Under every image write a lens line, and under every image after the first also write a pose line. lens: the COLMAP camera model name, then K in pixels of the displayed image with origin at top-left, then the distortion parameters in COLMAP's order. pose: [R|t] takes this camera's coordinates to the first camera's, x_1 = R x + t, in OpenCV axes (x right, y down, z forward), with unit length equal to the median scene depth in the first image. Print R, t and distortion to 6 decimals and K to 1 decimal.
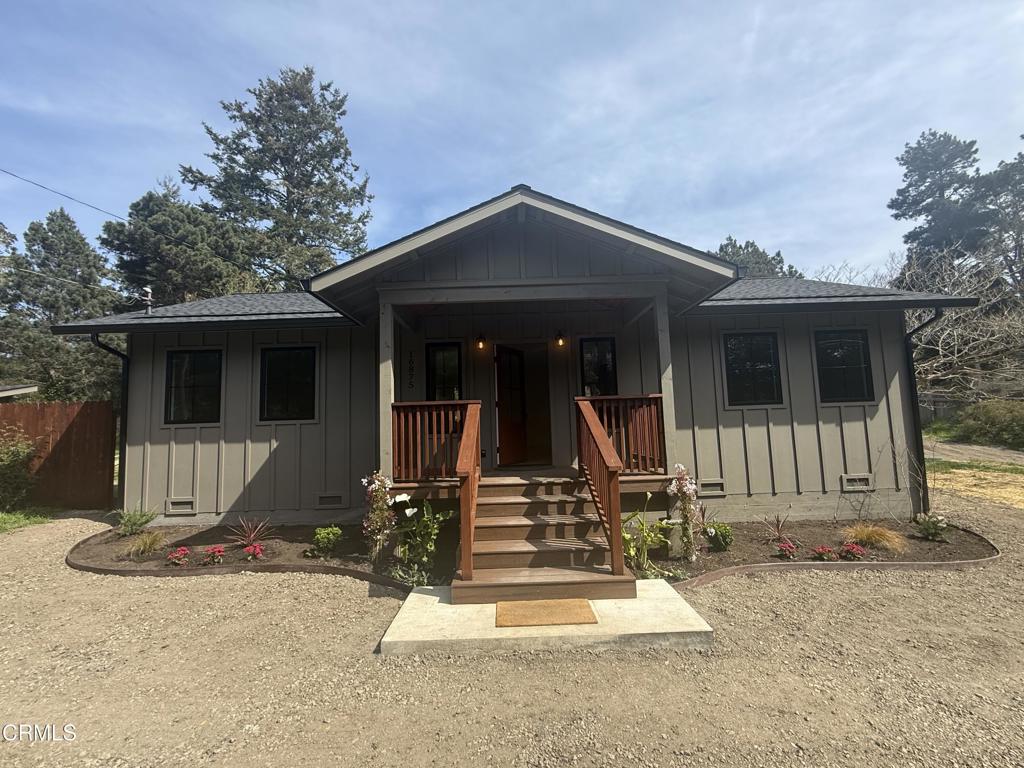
lens RADIAL K [[450.1, 0, 511.0], [0, 450.1, 384.3], [0, 0, 1]] dist [0.002498, -0.000864]
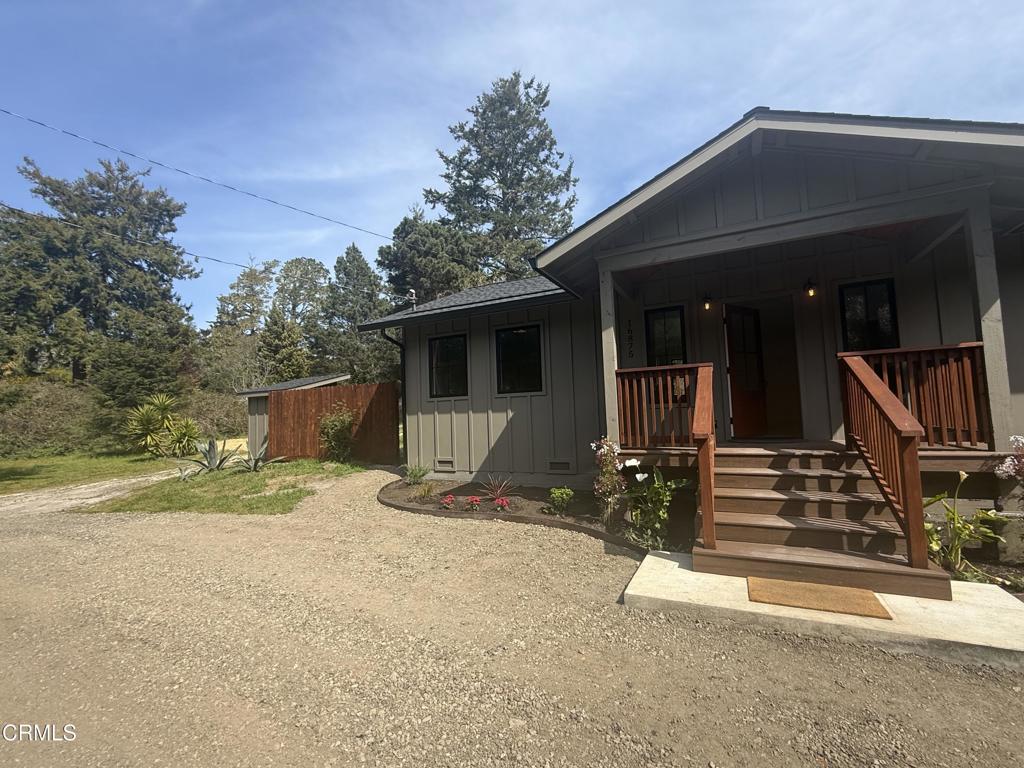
lens RADIAL K [[450.1, 0, 508.9], [0, 450.1, 383.2], [0, 0, 1]] dist [0.002498, -0.000864]
pose [[0.893629, -0.030988, -0.447735, -0.023013], [0.049447, 0.998338, 0.029596, 0.023882], [0.446074, -0.048587, 0.893676, -0.004591]]
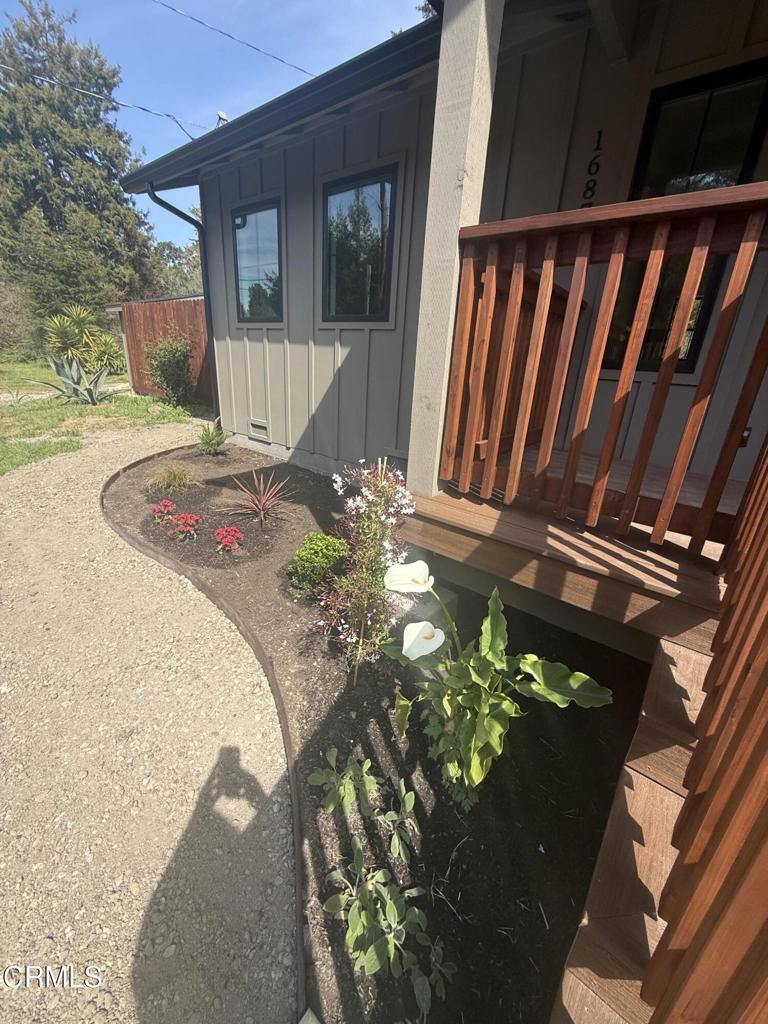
lens RADIAL K [[407.6, 0, 384.1], [0, 407.6, 508.4], [0, 0, 1]] dist [-0.001348, 0.000513]
pose [[0.772862, 0.288547, -0.565177, -0.088762], [-0.021779, 0.902176, 0.430818, 0.075338], [0.634200, -0.320654, 0.703542, 0.604175]]
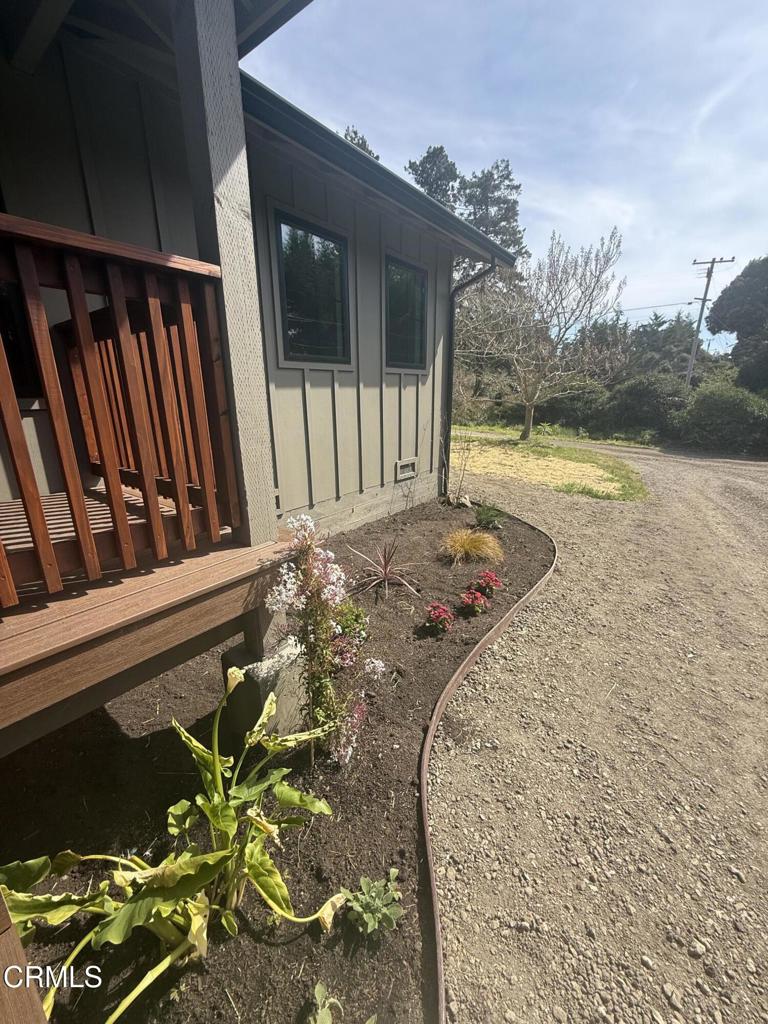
lens RADIAL K [[407.6, 0, 385.6], [0, 407.6, 512.0], [0, 0, 1]] dist [-0.001348, 0.000513]
pose [[0.617649, -0.195448, 0.761781, 0.149988], [-0.086475, 0.945876, 0.312795, 0.061730], [-0.781686, -0.259072, 0.567318, 0.610249]]
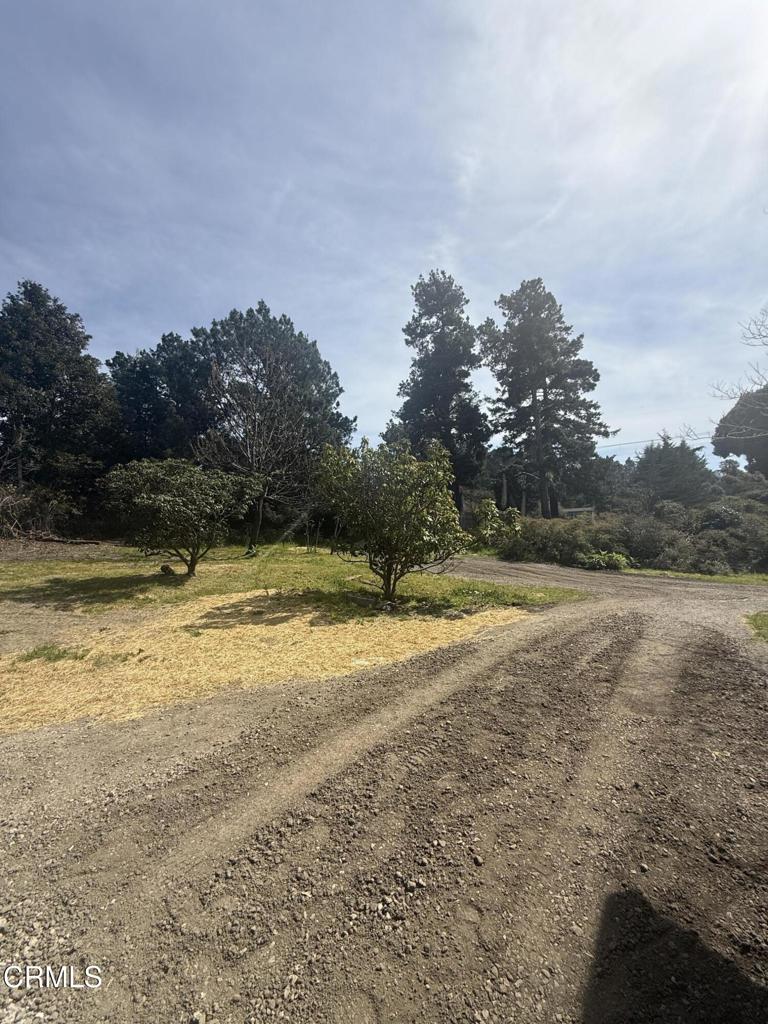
lens RADIAL K [[407.6, 0, 384.1], [0, 407.6, 509.9], [0, 0, 1]] dist [-0.001348, 0.000513]
pose [[0.608856, 0.028718, 0.792761, 0.427897], [-0.043504, 0.999049, -0.002778, 0.118619], [-0.792087, -0.032797, 0.609527, 2.375725]]
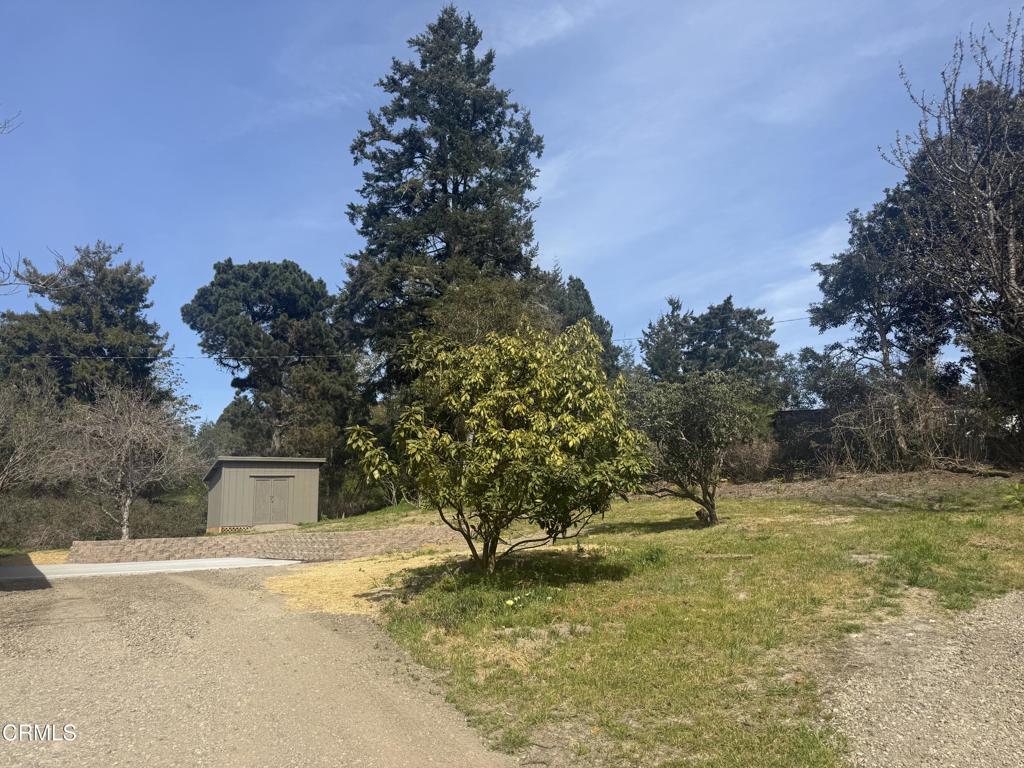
lens RADIAL K [[709.3, 0, 510.7], [0, 709.3, 390.8], [0, 0, 1]] dist [0.016244, -0.000900]
pose [[0.555430, -0.131629, -0.821080, 2.660703], [0.095855, 0.990945, -0.094018, 0.151832], [0.826020, -0.026485, 0.563018, 2.354908]]
